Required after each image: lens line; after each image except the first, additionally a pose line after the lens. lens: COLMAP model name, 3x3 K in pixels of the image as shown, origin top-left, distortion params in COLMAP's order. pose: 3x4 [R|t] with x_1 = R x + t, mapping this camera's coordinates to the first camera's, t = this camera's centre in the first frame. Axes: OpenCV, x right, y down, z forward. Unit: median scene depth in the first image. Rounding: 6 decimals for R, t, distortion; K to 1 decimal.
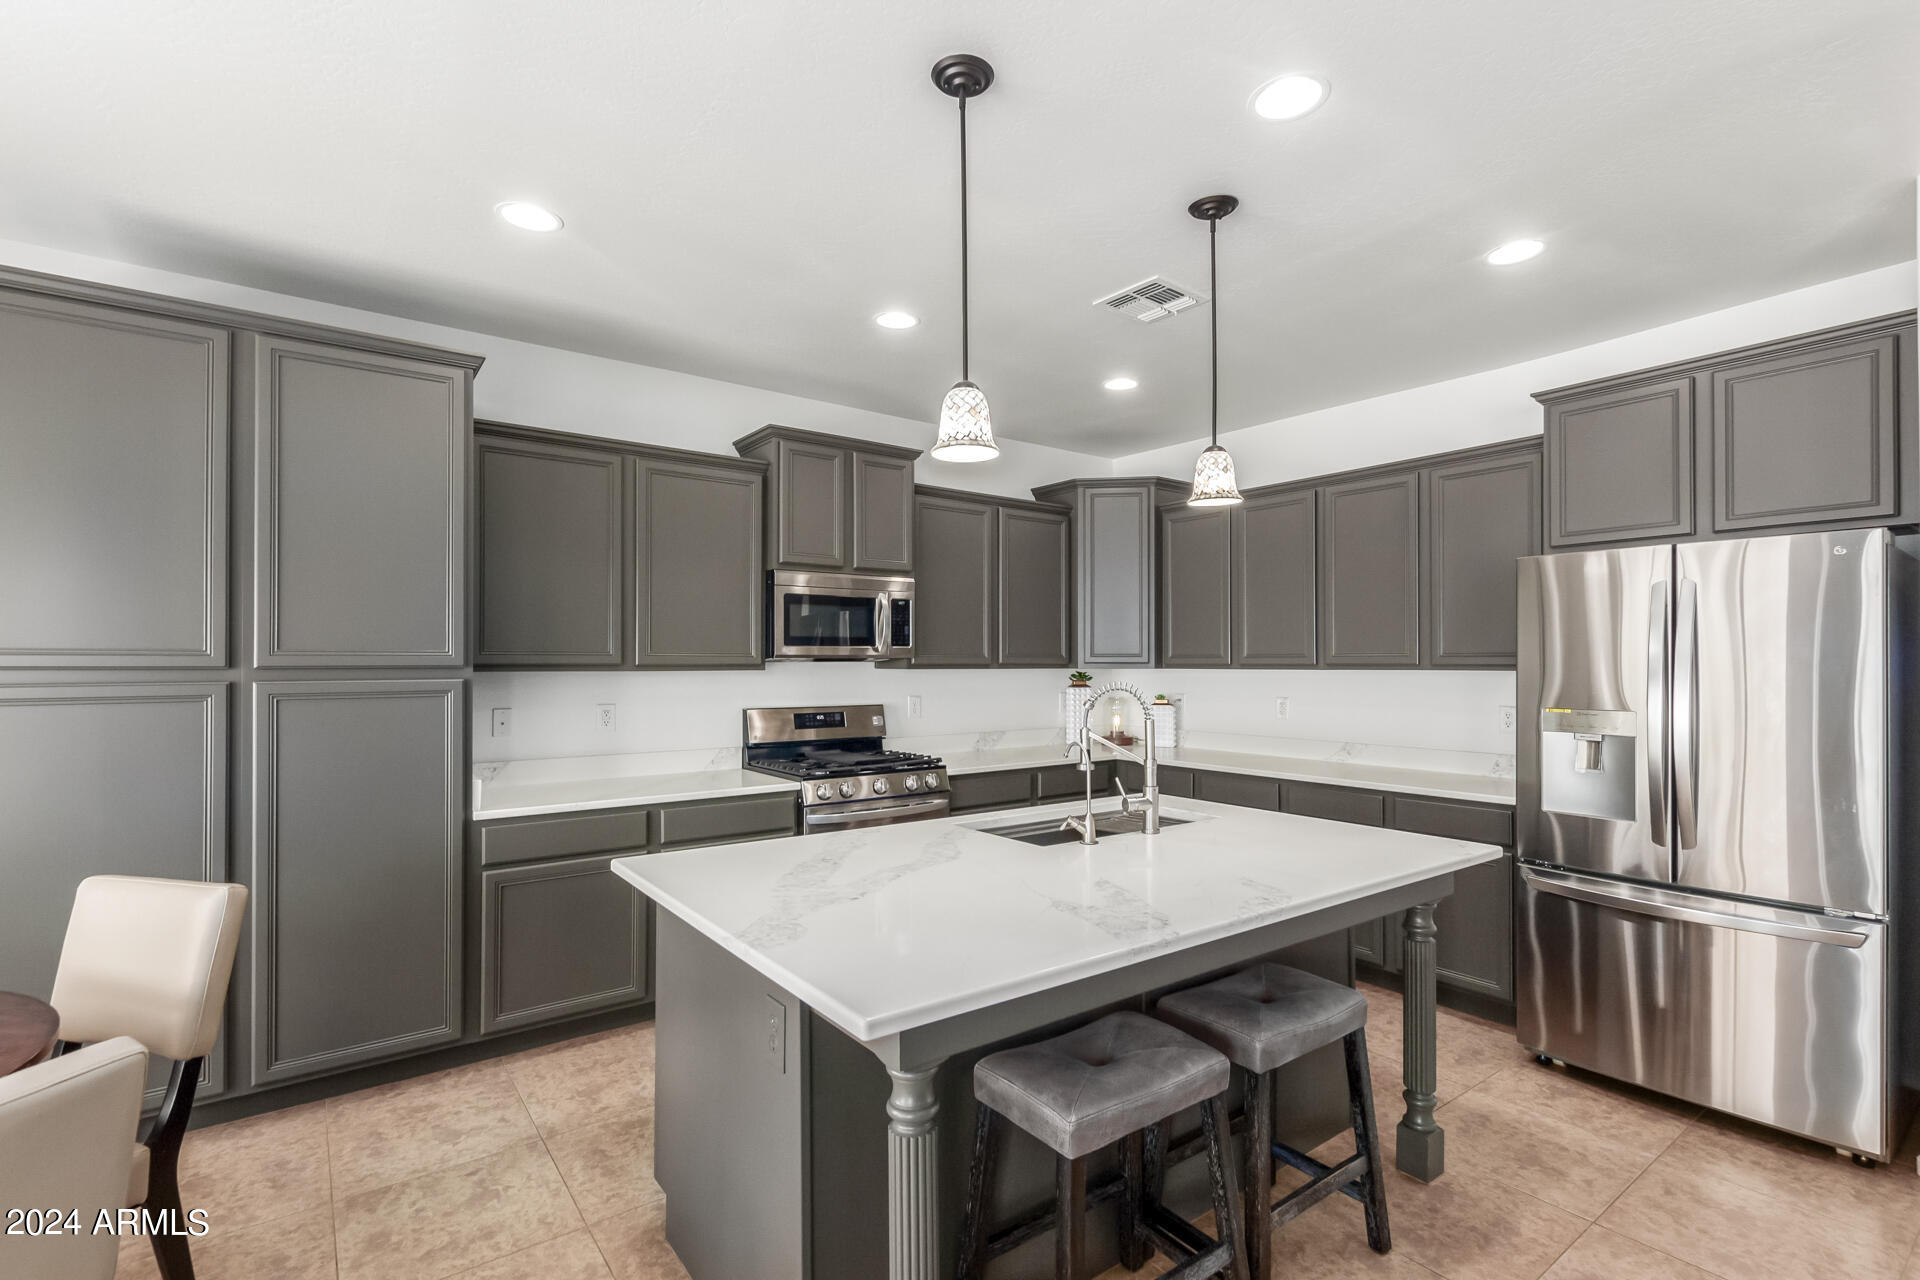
lens RADIAL K [[895.4, 0, 963.3], [0, 895.4, 666.1], [0, 0, 1]] dist [0.128694, -0.000230]
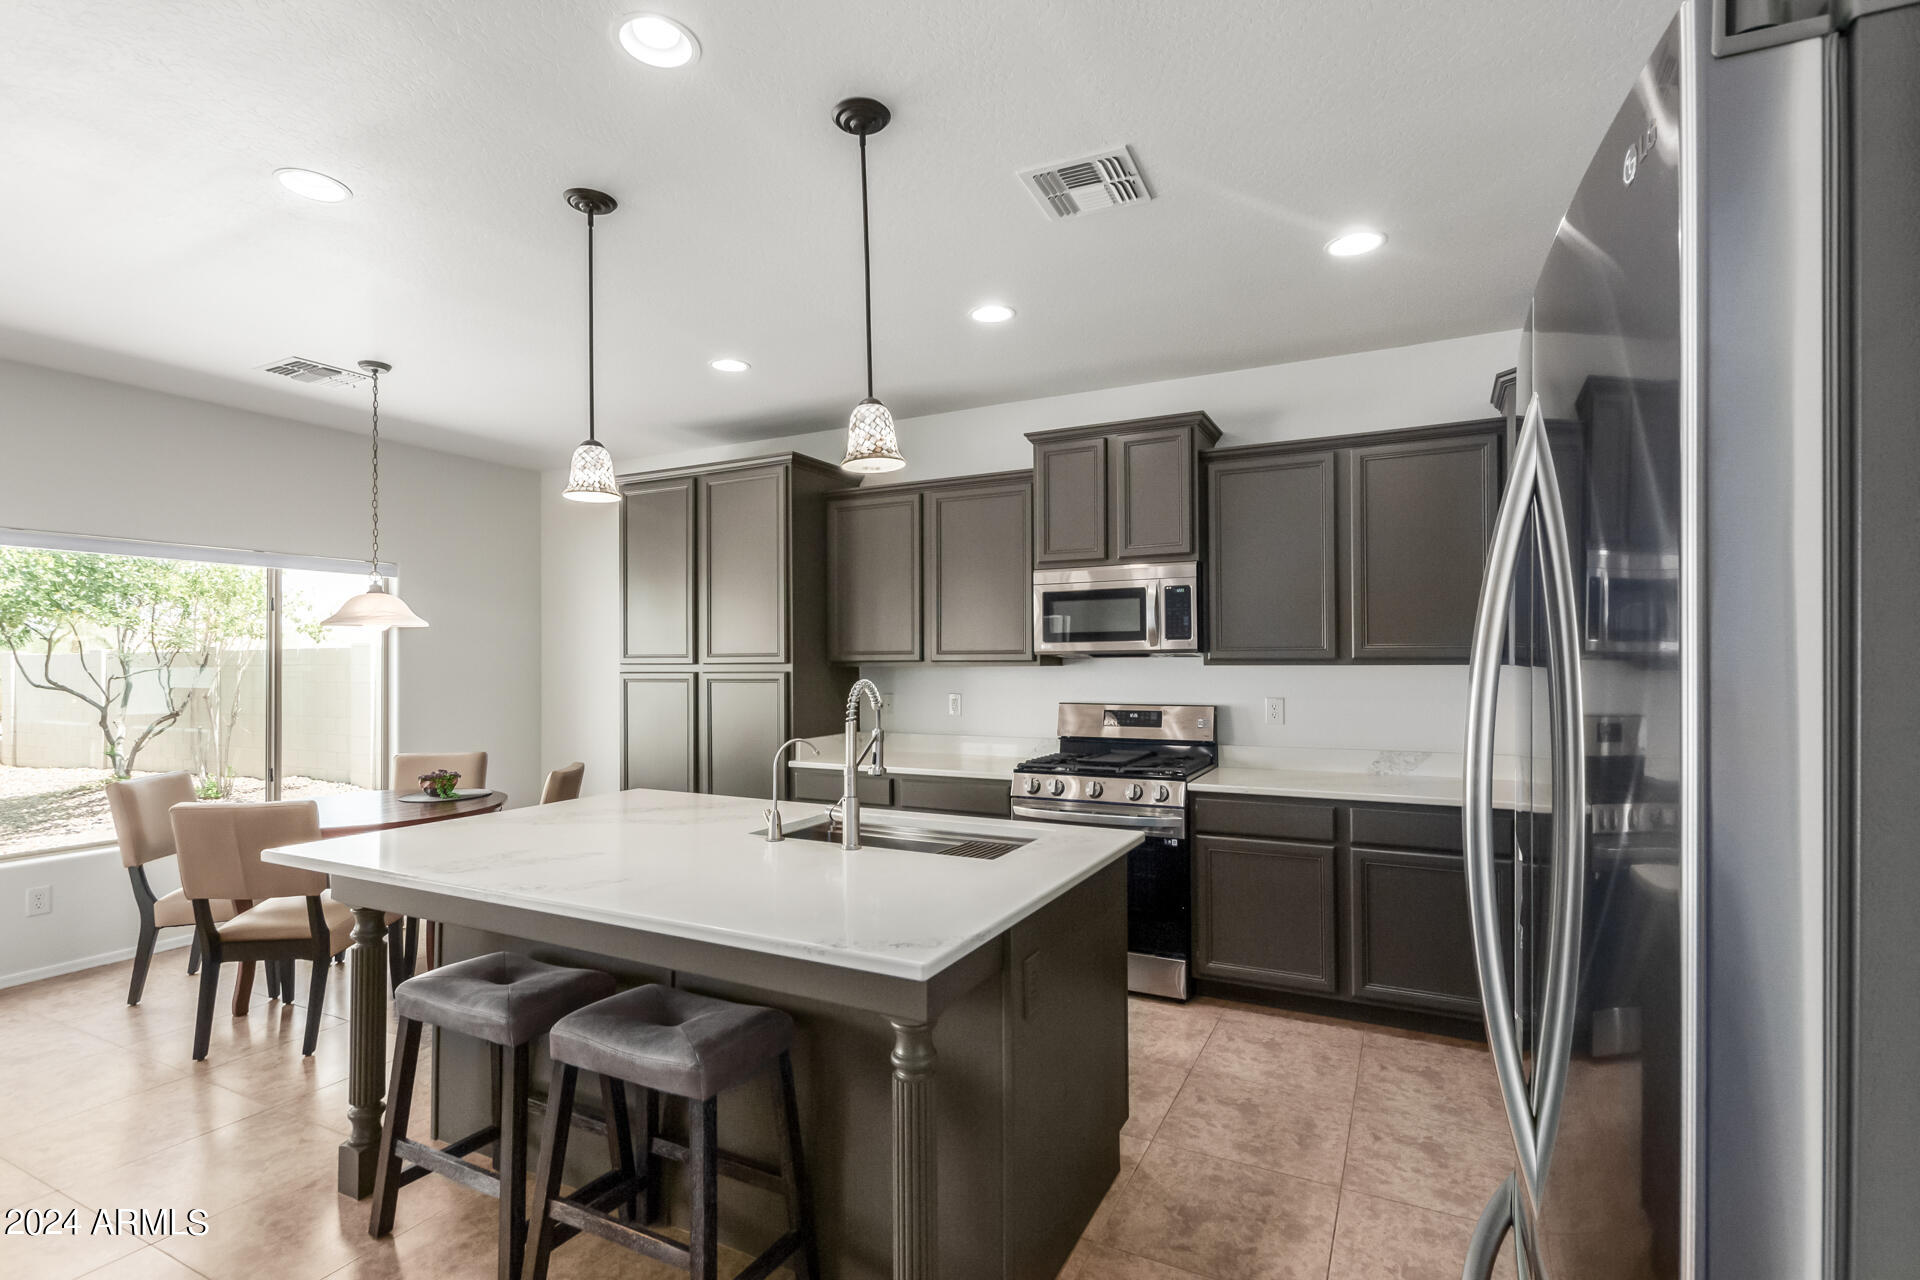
lens RADIAL K [[881.1, 0, 965.8], [0, 881.1, 655.4], [0, 0, 1]] dist [0.008073, -0.000807]
pose [[0.440519, -0.012238, -0.897660, 0.968058], [0.008884, 0.999918, -0.009272, -0.001035], [0.897699, -0.003890, 0.440591, 0.662574]]
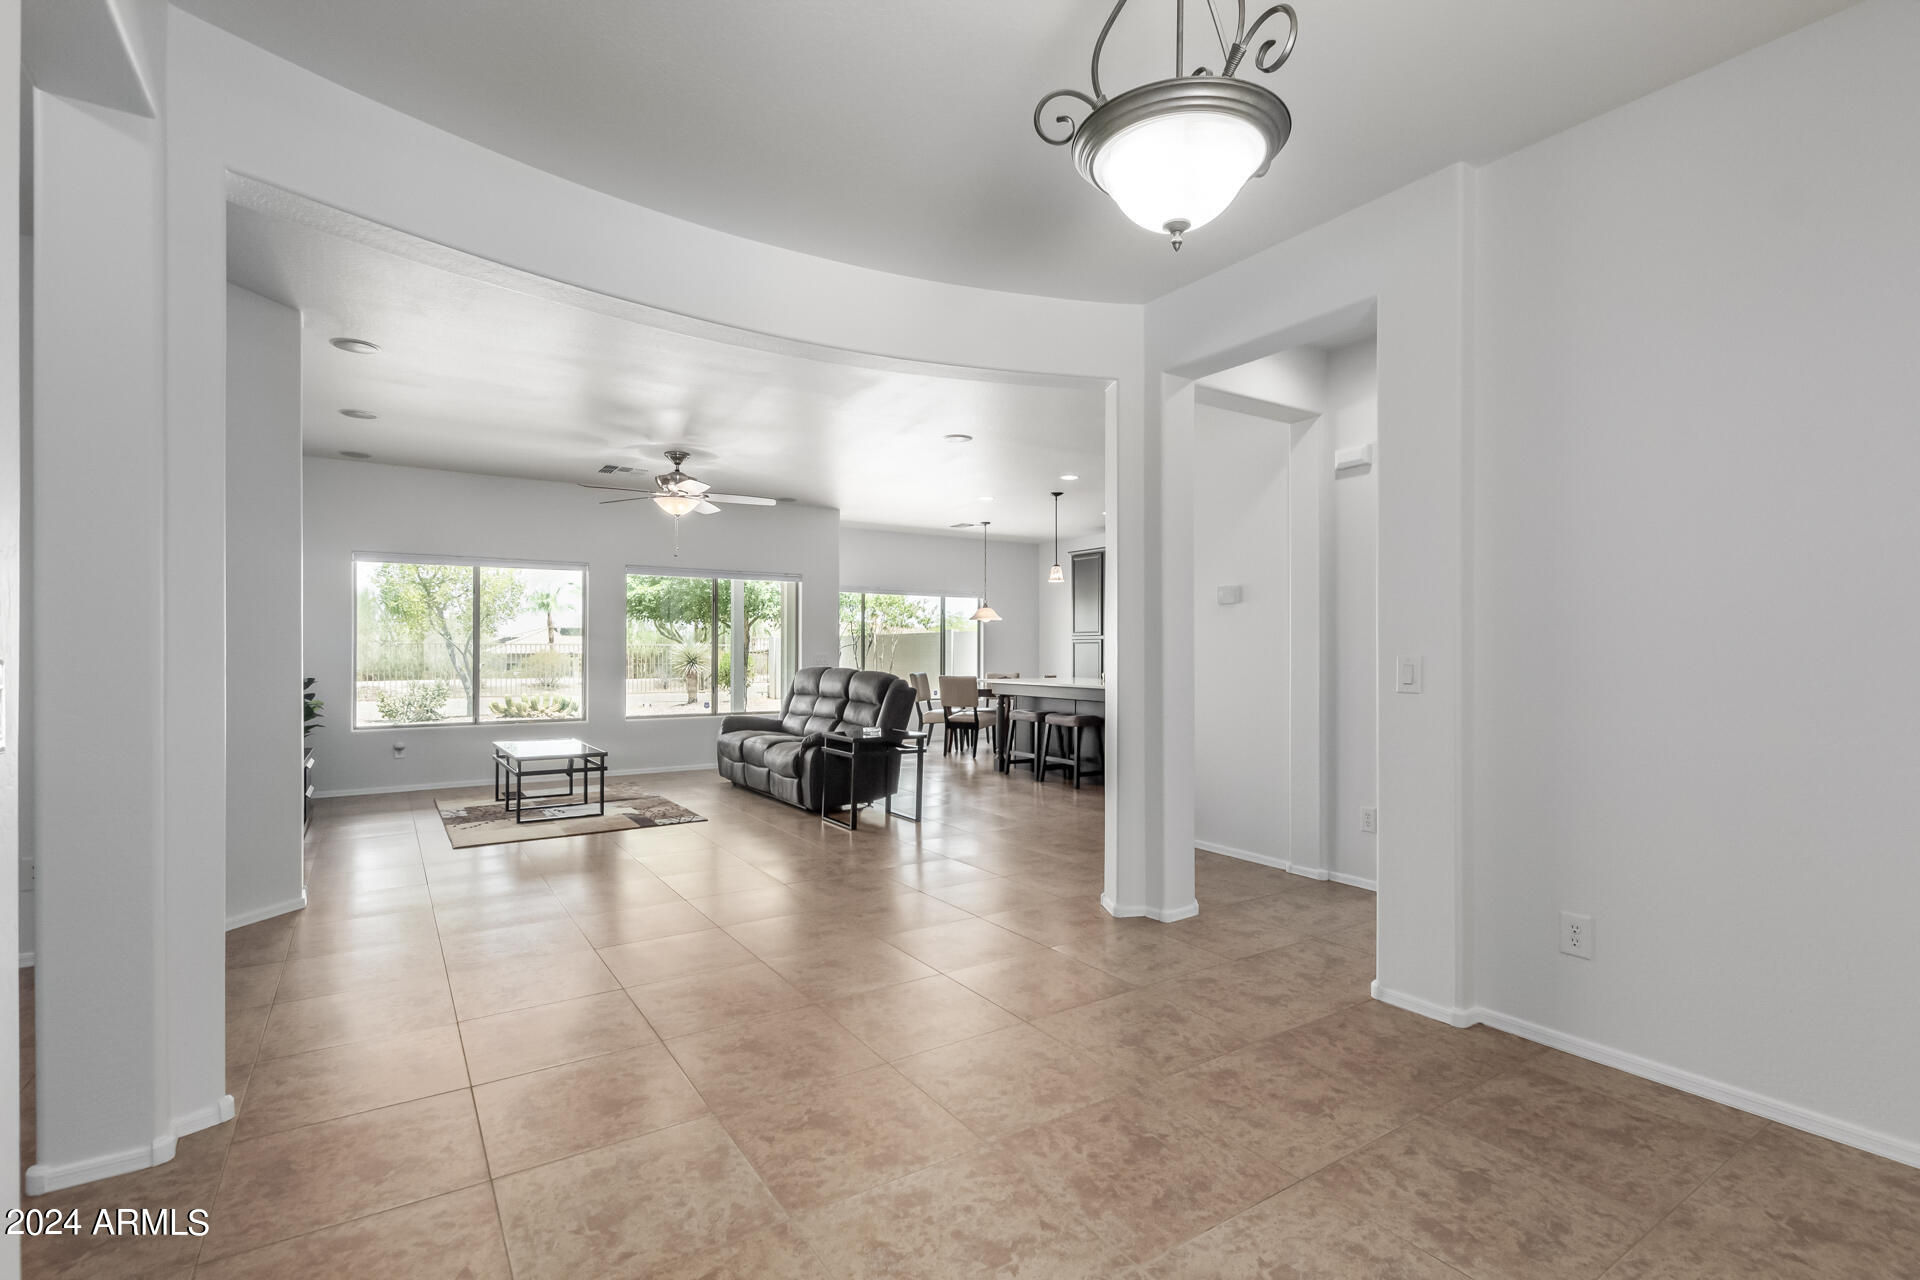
lens RADIAL K [[881.1, 0, 965.8], [0, 881.1, 655.4], [0, 0, 1]] dist [0.008073, -0.000807]
pose [[-0.070408, 0.003734, -0.997511, 2.887441], [0.004625, 0.999983, 0.003416, 0.059493], [0.997508, -0.004373, -0.070424, 0.621766]]
